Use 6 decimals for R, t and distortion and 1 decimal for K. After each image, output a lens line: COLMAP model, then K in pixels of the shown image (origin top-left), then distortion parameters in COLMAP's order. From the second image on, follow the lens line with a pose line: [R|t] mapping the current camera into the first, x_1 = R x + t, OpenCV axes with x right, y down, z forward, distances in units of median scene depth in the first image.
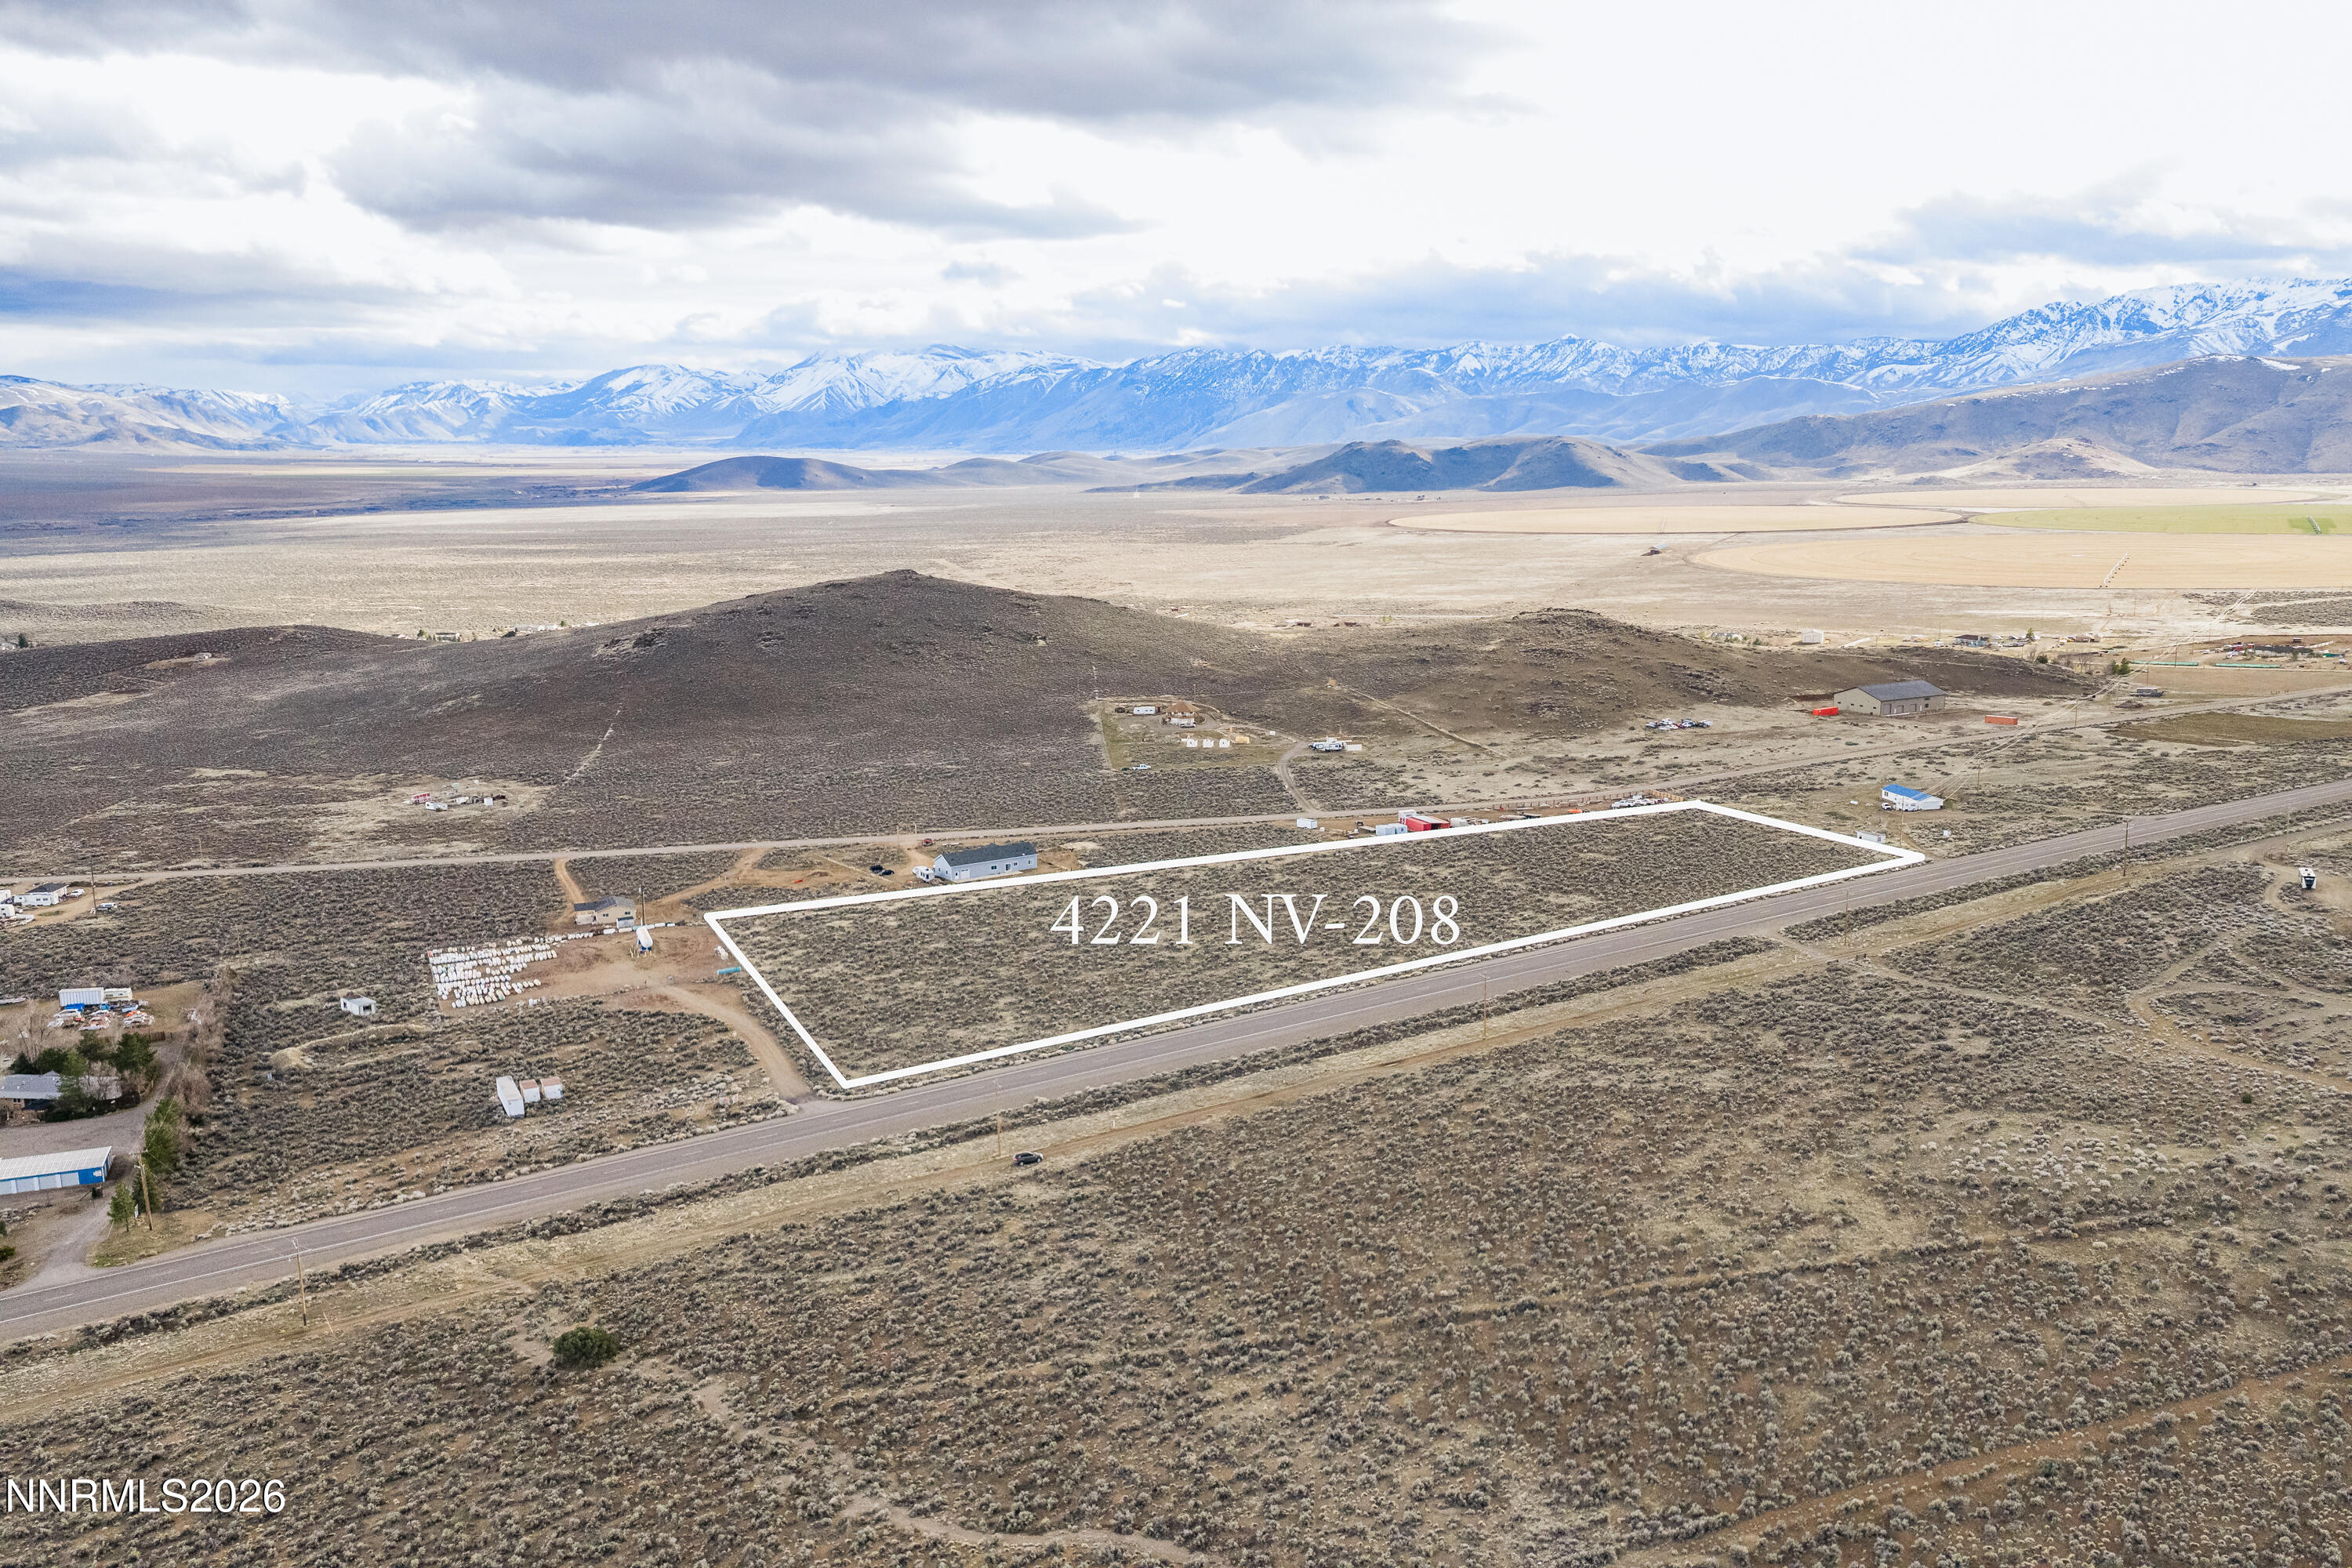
lens RADIAL K [[1942.3, 0, 1183.8], [0, 1942.3, 809.0], [0, 0, 1]] dist [0.011037, -0.016247]
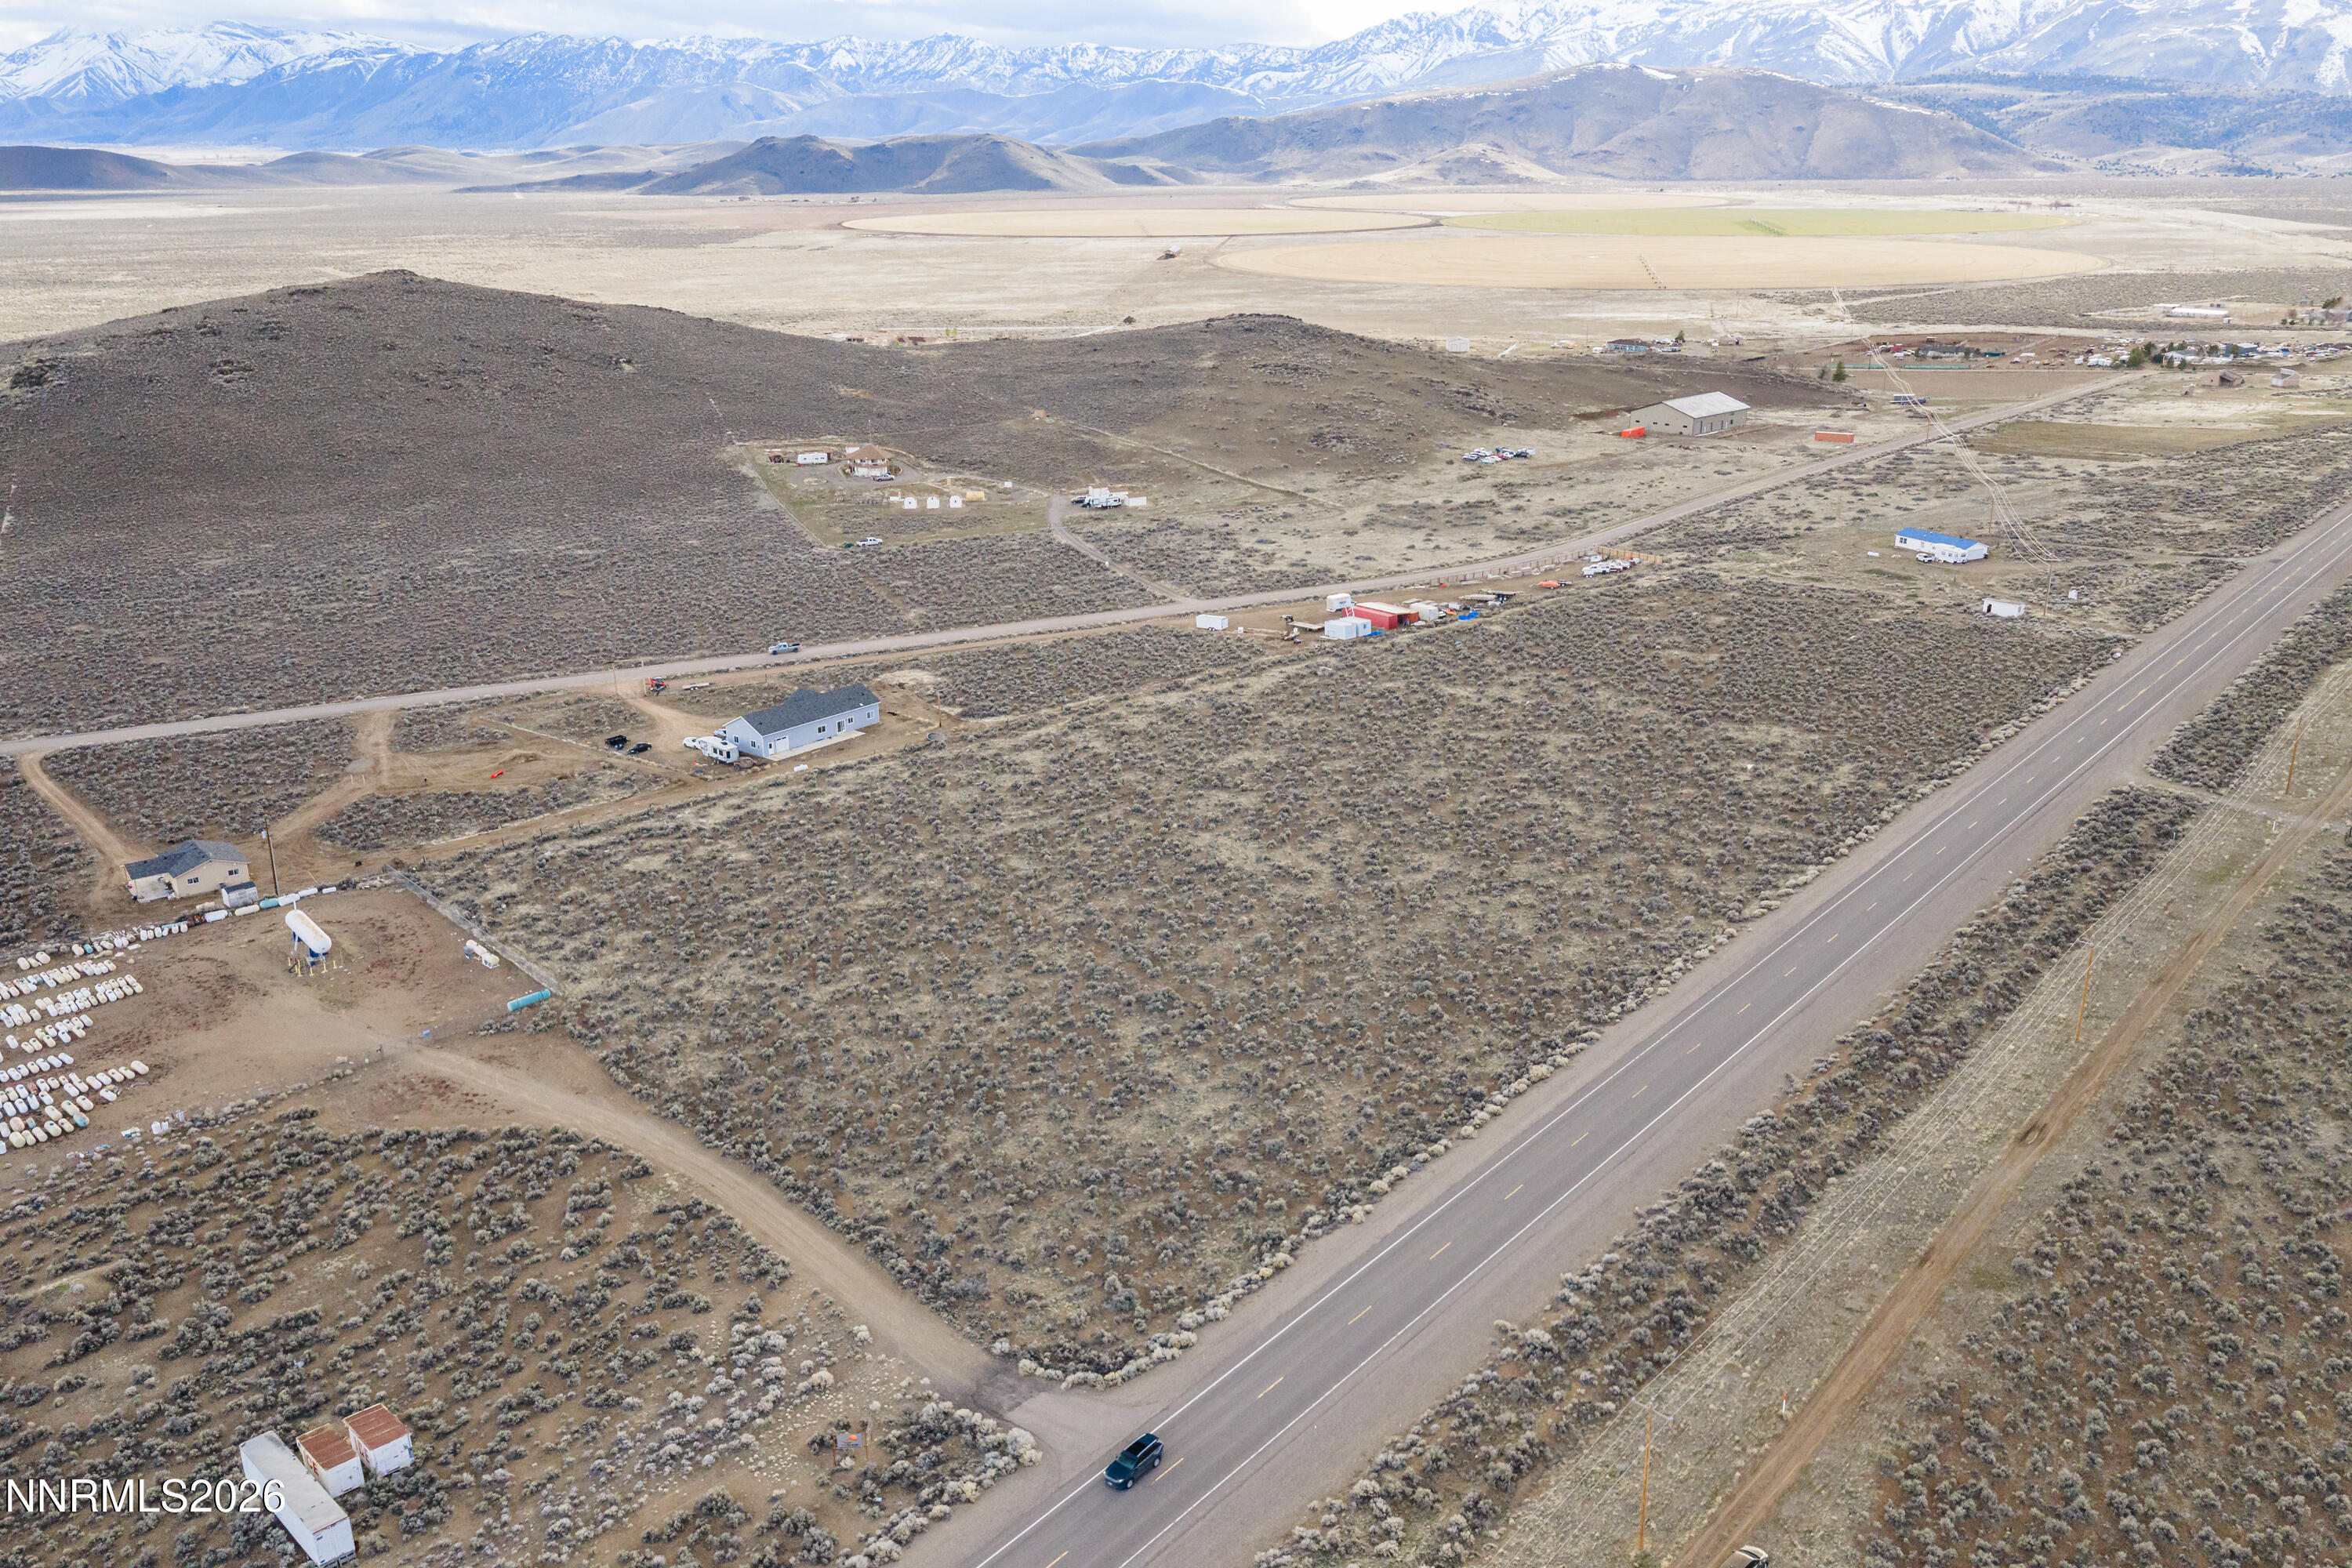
lens RADIAL K [[1942.3, 0, 1183.8], [0, 1942.3, 809.0], [0, 0, 1]] dist [0.011037, -0.016247]
pose [[0.952261, -0.086544, 0.292760, -0.019824], [0.044448, 0.988062, 0.147509, -0.003740], [-0.302031, -0.127454, 0.944740, 0.040928]]
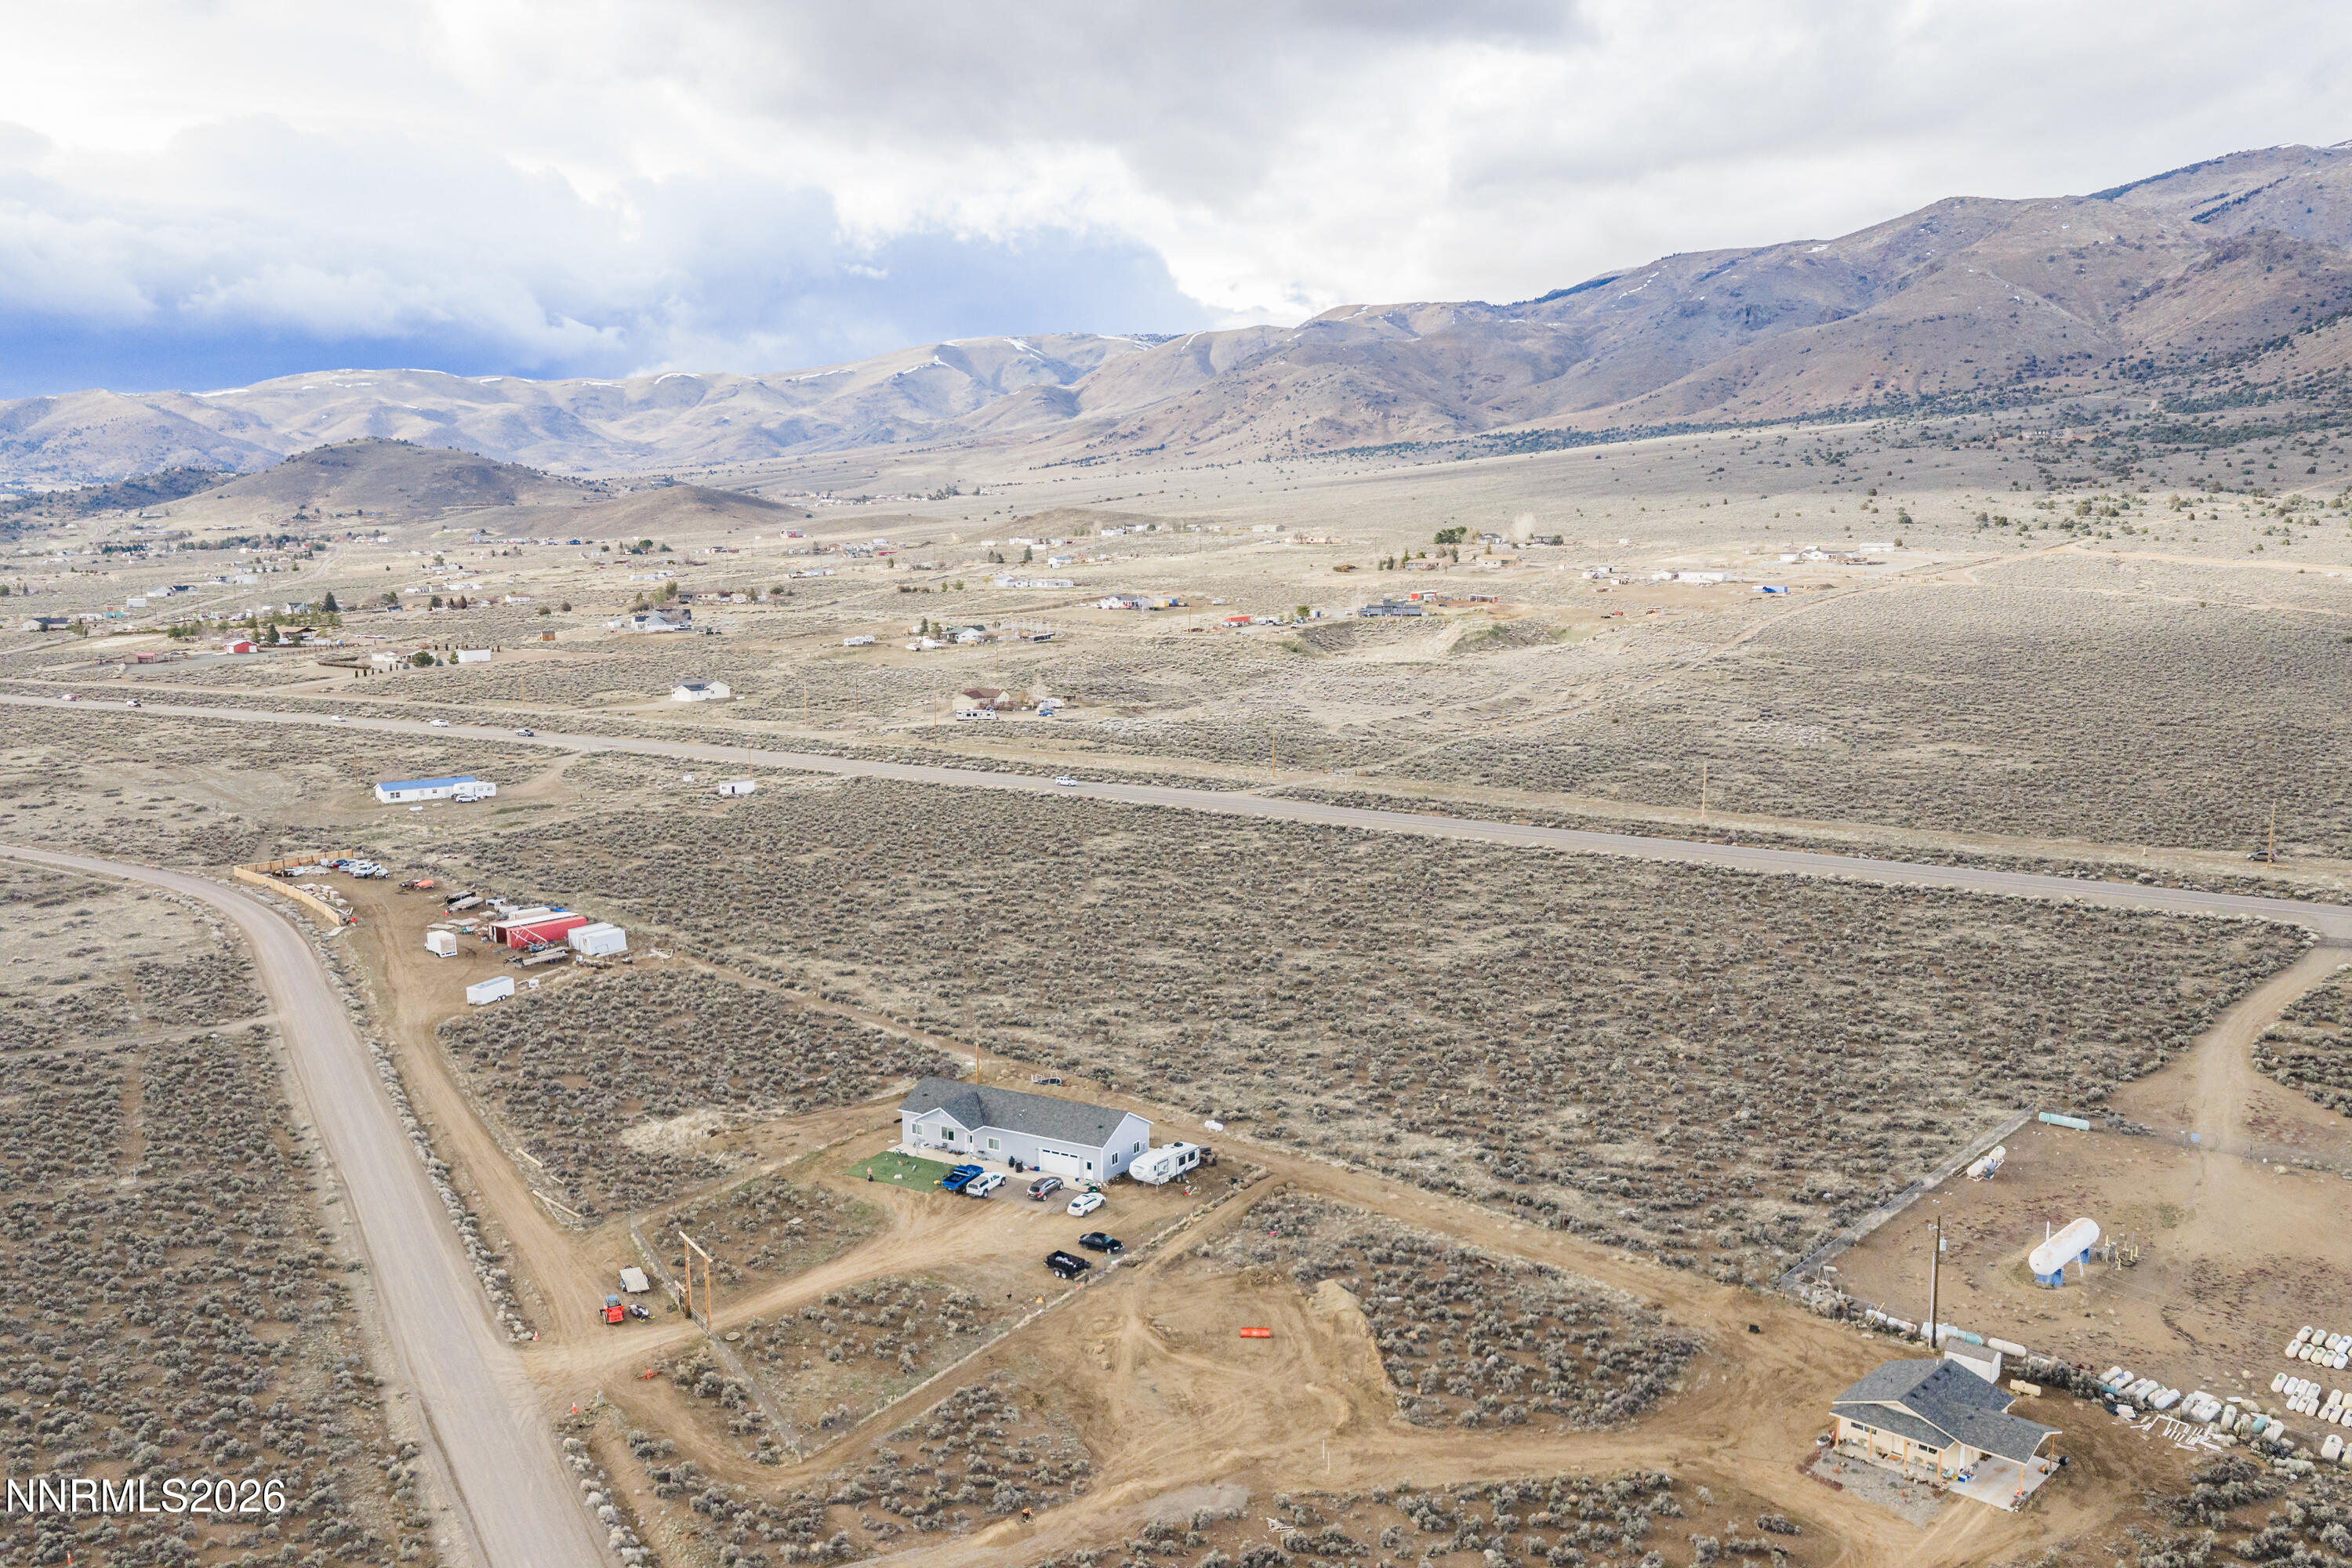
lens RADIAL K [[1942.3, 0, 1183.8], [0, 1942.3, 809.0], [0, 0, 1]] dist [0.011037, -0.016247]
pose [[-0.423990, -0.118519, 0.897879, -0.054074], [0.176293, 0.961636, 0.210183, -0.013227], [-0.888343, 0.247405, -0.386830, 0.127640]]
